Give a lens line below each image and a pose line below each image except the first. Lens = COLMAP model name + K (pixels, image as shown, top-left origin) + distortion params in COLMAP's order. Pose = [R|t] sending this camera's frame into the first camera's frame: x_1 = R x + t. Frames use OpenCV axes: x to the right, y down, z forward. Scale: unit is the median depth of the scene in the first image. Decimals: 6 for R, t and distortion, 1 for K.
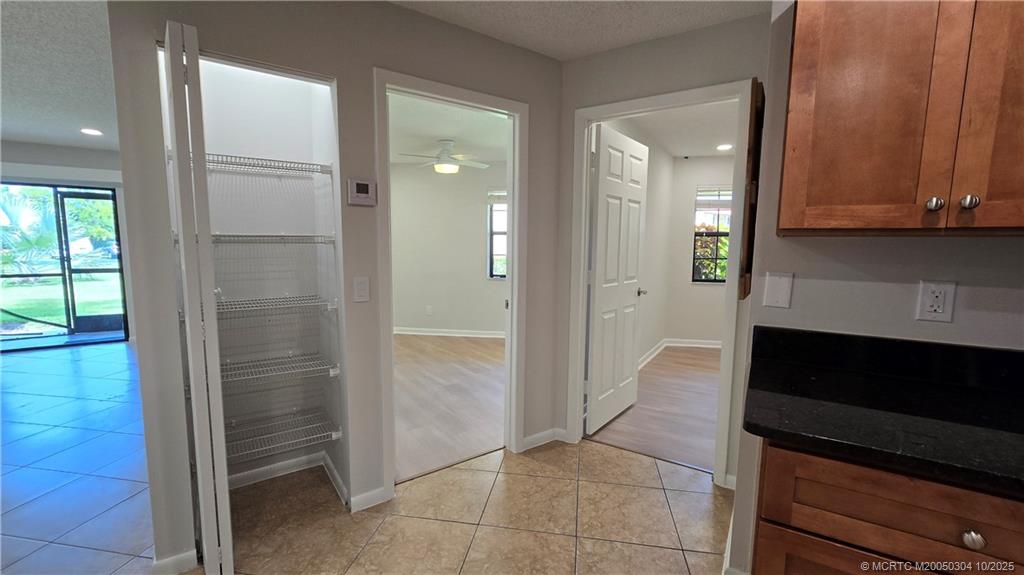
lens RADIAL K [[418.9, 0, 514.6], [0, 418.9, 290.0], [0, 0, 1]] dist [-0.003062, 0.000015]
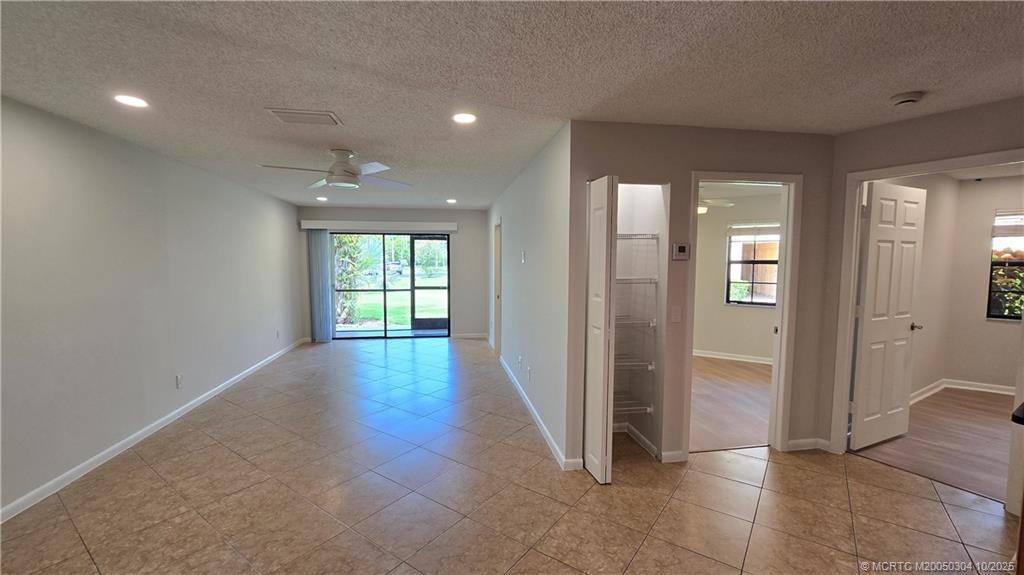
lens RADIAL K [[418.9, 0, 513.5], [0, 418.9, 290.7], [0, 0, 1]] dist [-0.003062, 0.000015]
pose [[0.896479, 0.026719, -0.442279, -0.163117], [-0.044555, 0.998557, -0.029985, -0.011537], [0.440839, 0.046587, 0.896376, -0.454176]]
